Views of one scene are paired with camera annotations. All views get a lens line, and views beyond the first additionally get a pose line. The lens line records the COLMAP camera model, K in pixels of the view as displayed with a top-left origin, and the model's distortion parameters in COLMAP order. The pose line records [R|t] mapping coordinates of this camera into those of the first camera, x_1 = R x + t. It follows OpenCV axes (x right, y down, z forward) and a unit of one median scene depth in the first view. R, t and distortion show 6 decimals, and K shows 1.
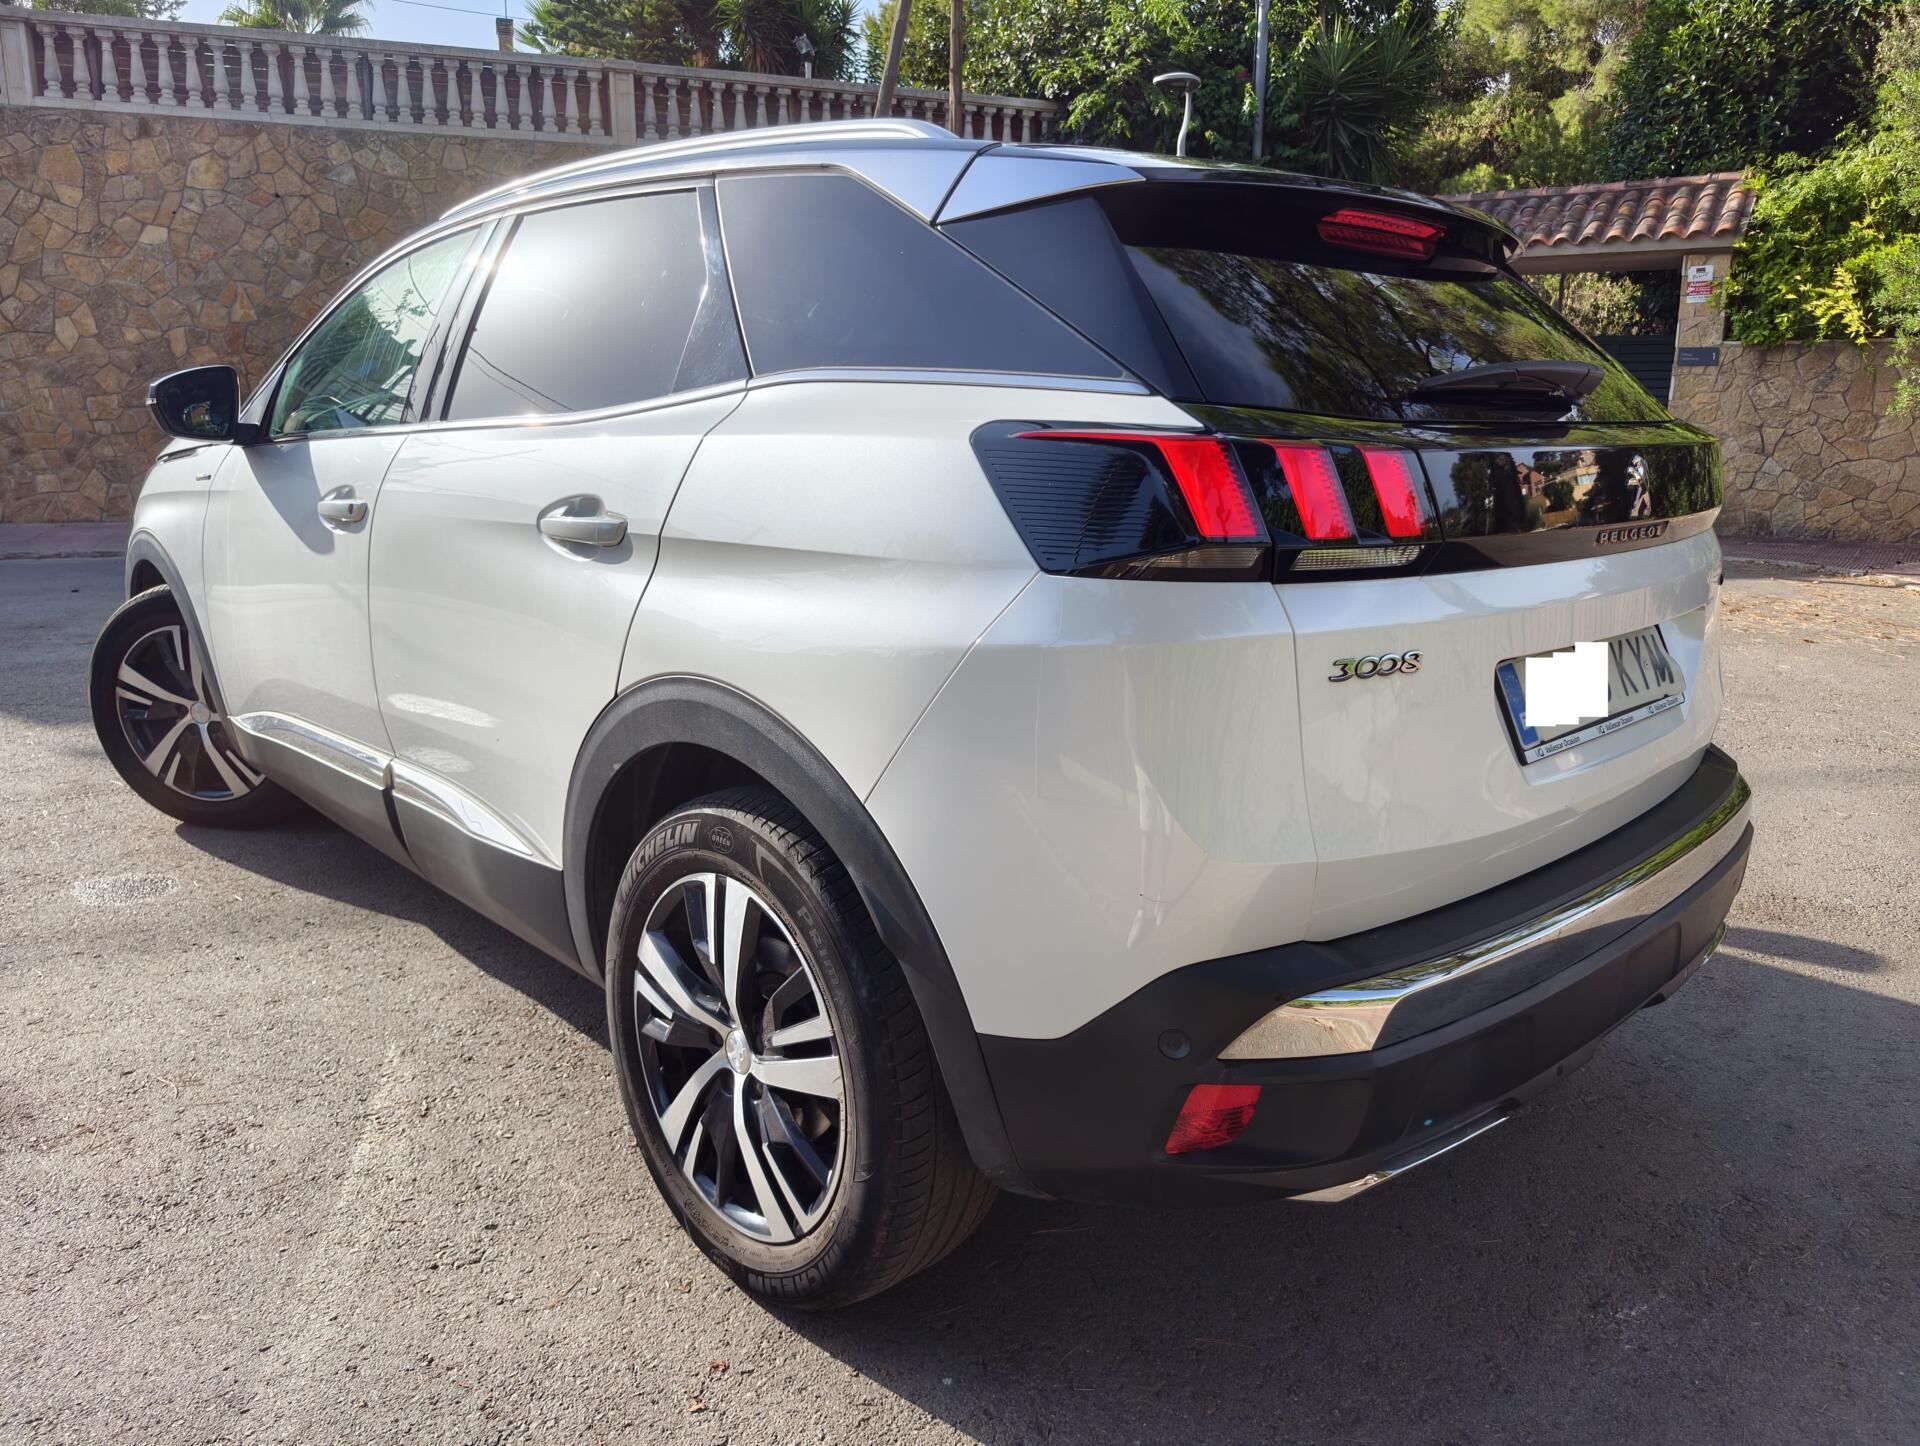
lens RADIAL K [[1300.4, 0, 962.3], [0, 1300.4, 723.3], [0, 0, 1]] dist [0.011572, -0.007019]
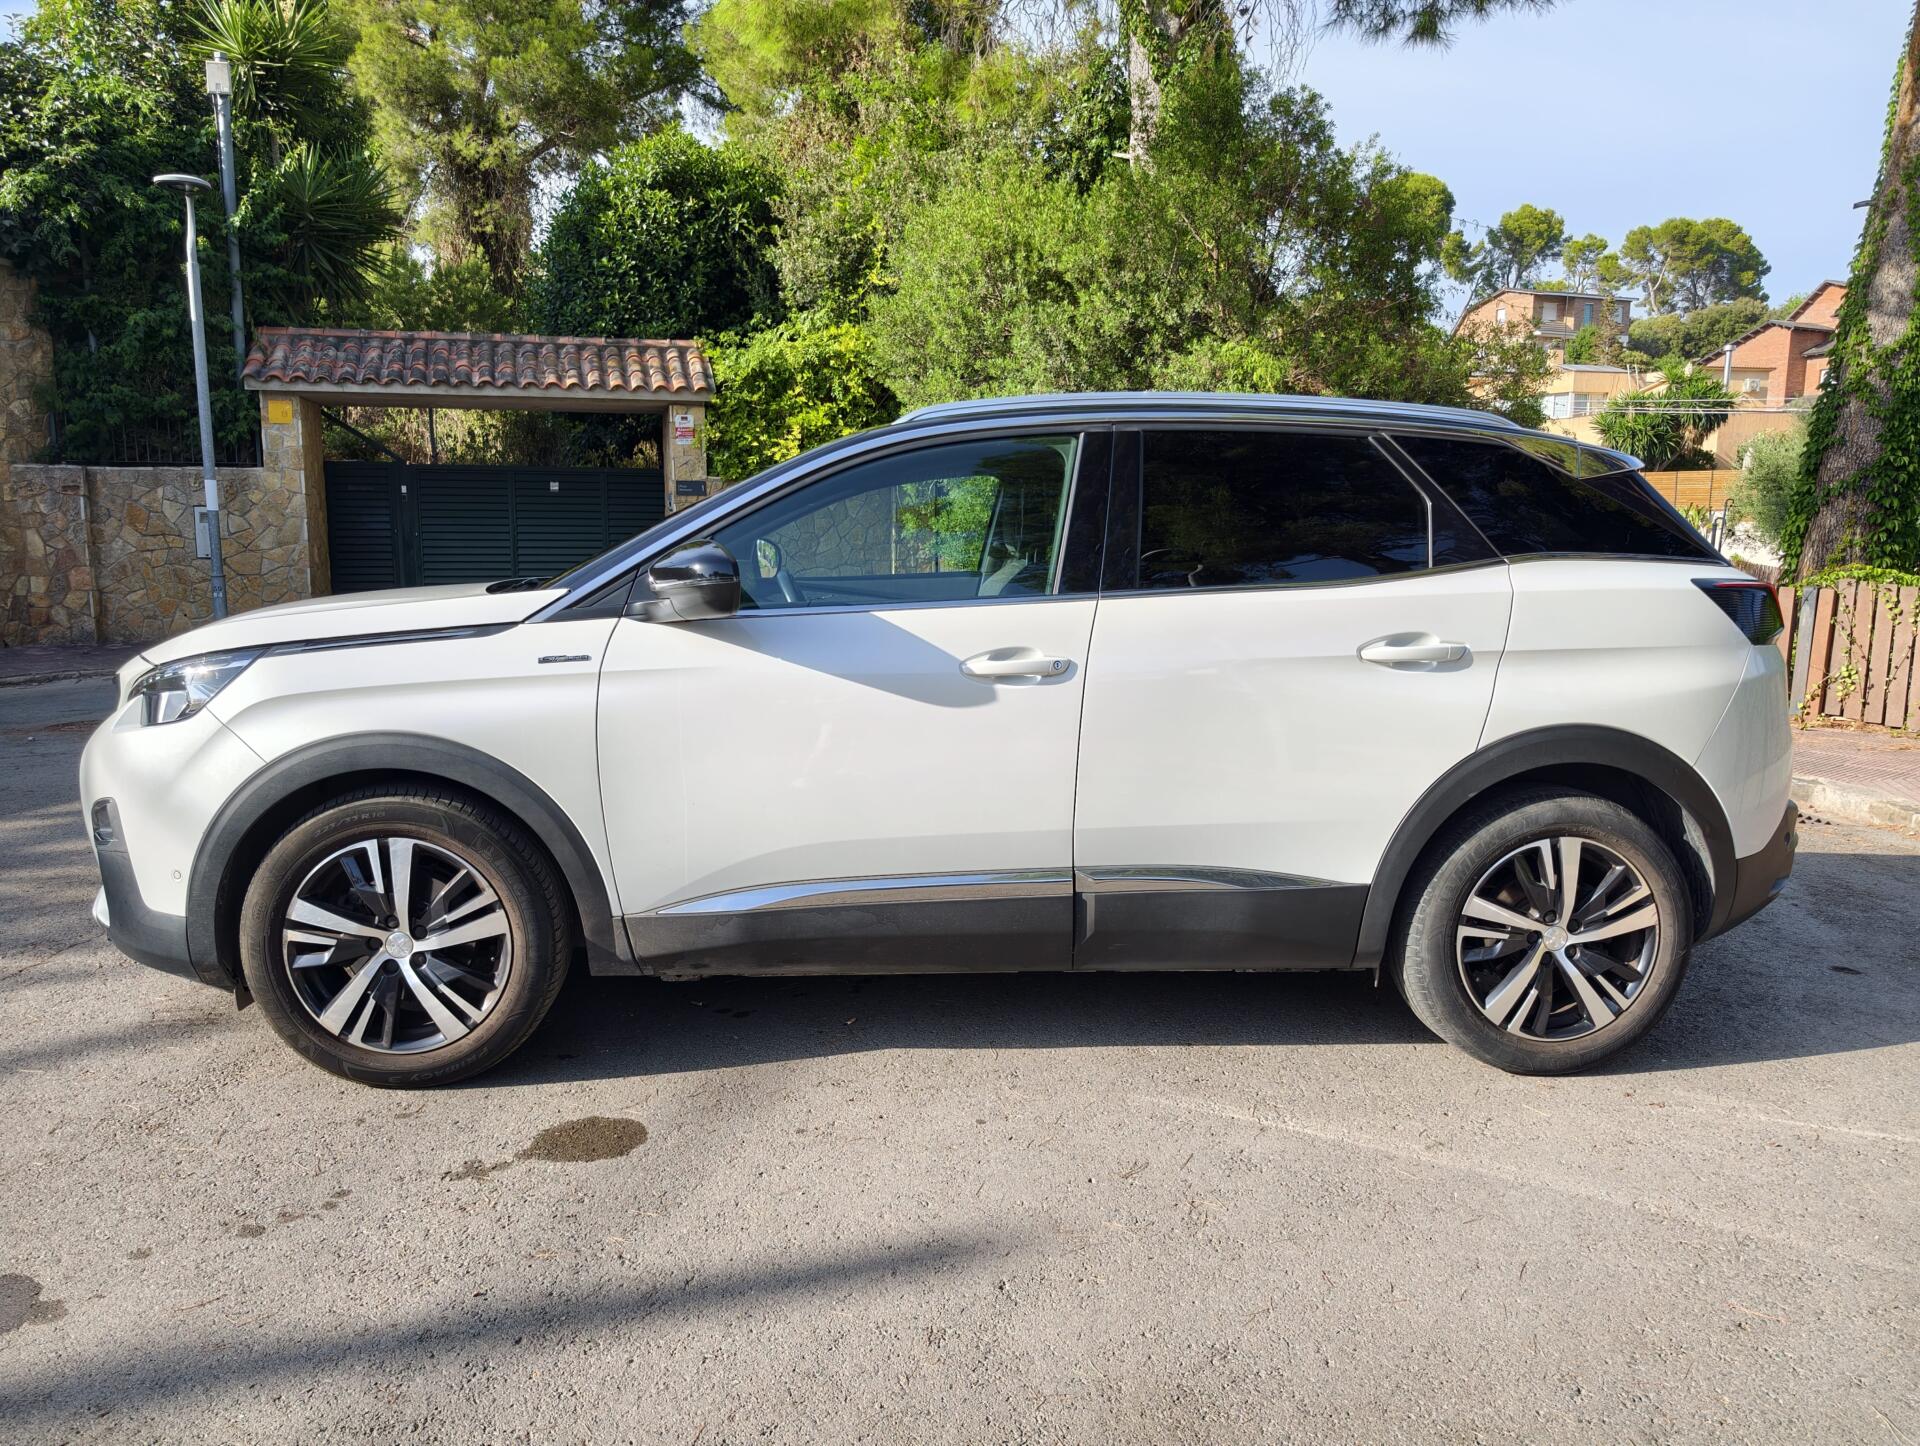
lens RADIAL K [[1300.4, 0, 959.9], [0, 1300.4, 721.5], [0, 0, 1]] dist [0.011572, -0.007019]
pose [[0.679301, -0.113346, 0.725054, -0.145679], [0.175661, 0.984393, -0.010688, -0.011766], [-0.712526, 0.134624, 0.688609, 0.023538]]
